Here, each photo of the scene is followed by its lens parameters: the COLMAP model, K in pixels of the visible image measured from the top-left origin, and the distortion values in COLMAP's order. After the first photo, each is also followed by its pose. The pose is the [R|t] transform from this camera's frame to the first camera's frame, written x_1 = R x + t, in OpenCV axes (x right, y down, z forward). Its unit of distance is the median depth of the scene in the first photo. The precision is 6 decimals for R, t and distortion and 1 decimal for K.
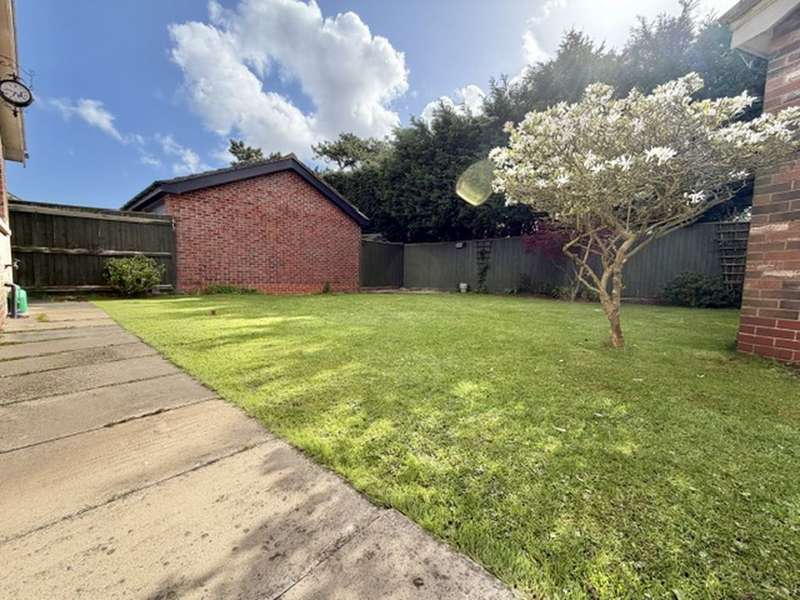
lens RADIAL K [[315.9, 0, 399.8], [0, 315.9, 294.9], [0, 0, 1]] dist [0.005620, -0.000476]
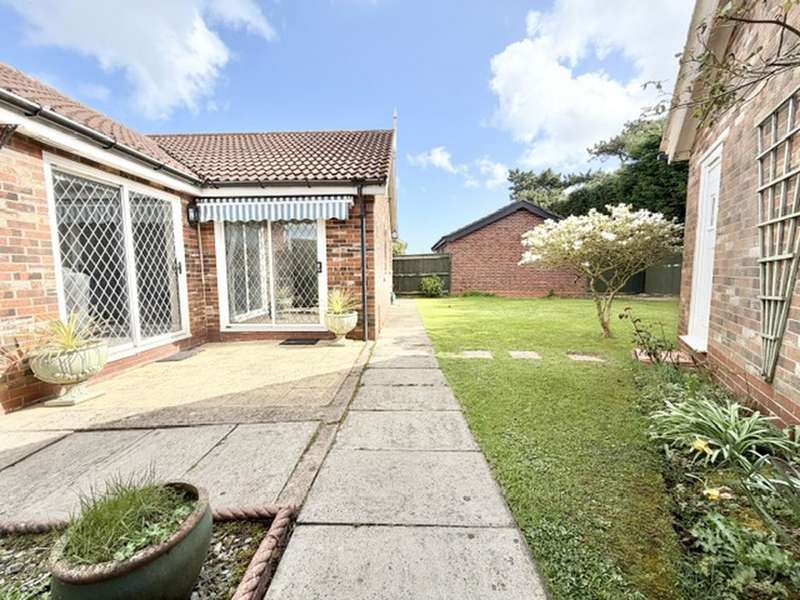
lens RADIAL K [[315.9, 0, 399.0], [0, 315.9, 304.2], [0, 0, 1]] dist [0.005620, -0.000476]
pose [[0.638561, 0.048750, -0.768026, 0.430686], [-0.026321, 0.998791, 0.041514, -0.019532], [0.769121, -0.006294, 0.639072, -0.333295]]
